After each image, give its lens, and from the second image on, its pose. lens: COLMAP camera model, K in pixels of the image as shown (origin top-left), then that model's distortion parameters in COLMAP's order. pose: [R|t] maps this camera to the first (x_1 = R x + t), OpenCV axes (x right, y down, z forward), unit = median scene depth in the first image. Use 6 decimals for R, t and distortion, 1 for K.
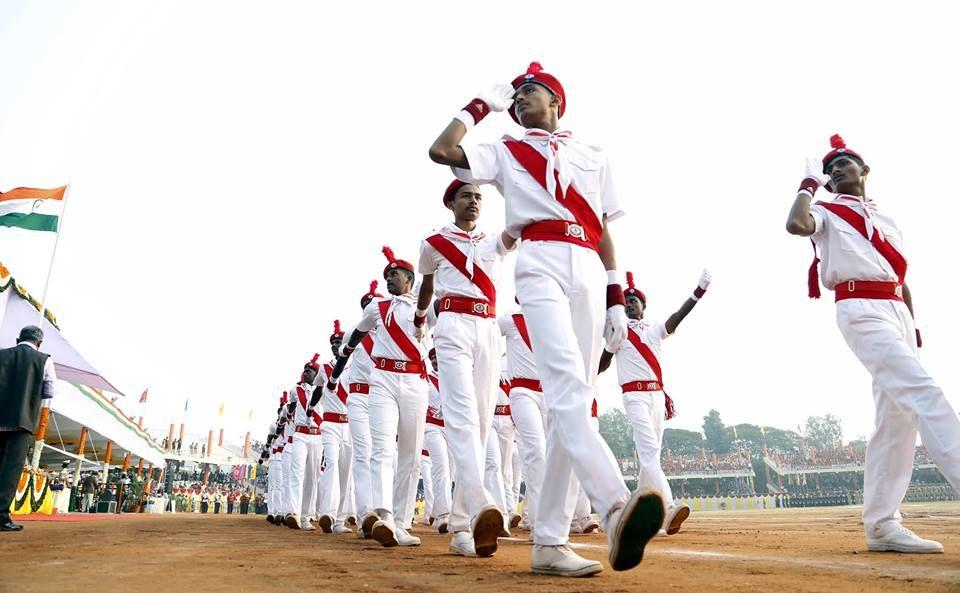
lens RADIAL K [[736.3, 0, 496.4], [0, 736.3, 289.2], [0, 0, 1]] dist [-0.065641, 0.055884]
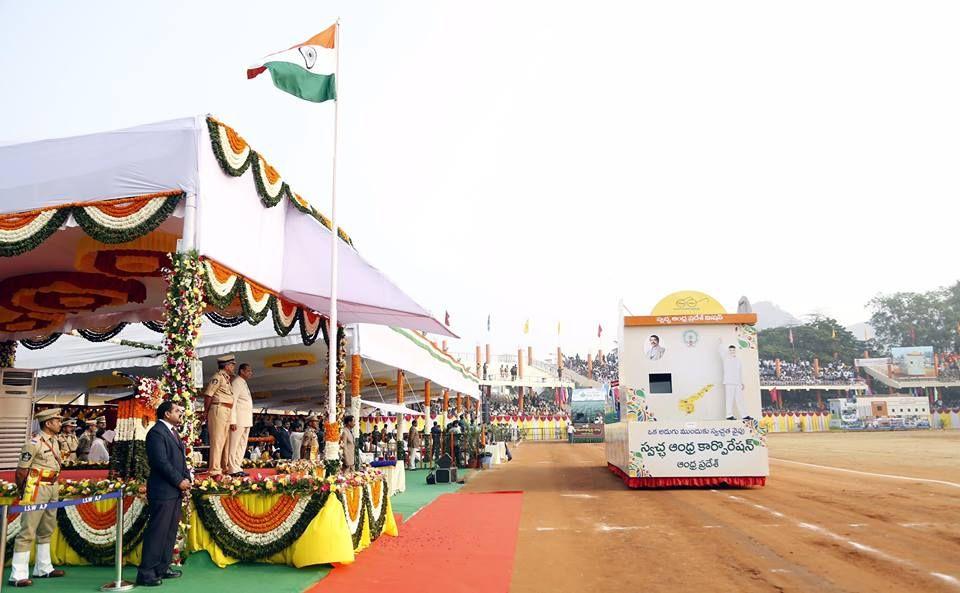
lens RADIAL K [[736.3, 0, 496.4], [0, 736.3, 289.2], [0, 0, 1]] dist [-0.065641, 0.055884]
pose [[0.936708, -0.095111, -0.336945, -0.203450], [0.142990, 0.982397, 0.120207, 0.019545], [0.319581, -0.160778, 0.933819, 0.314103]]
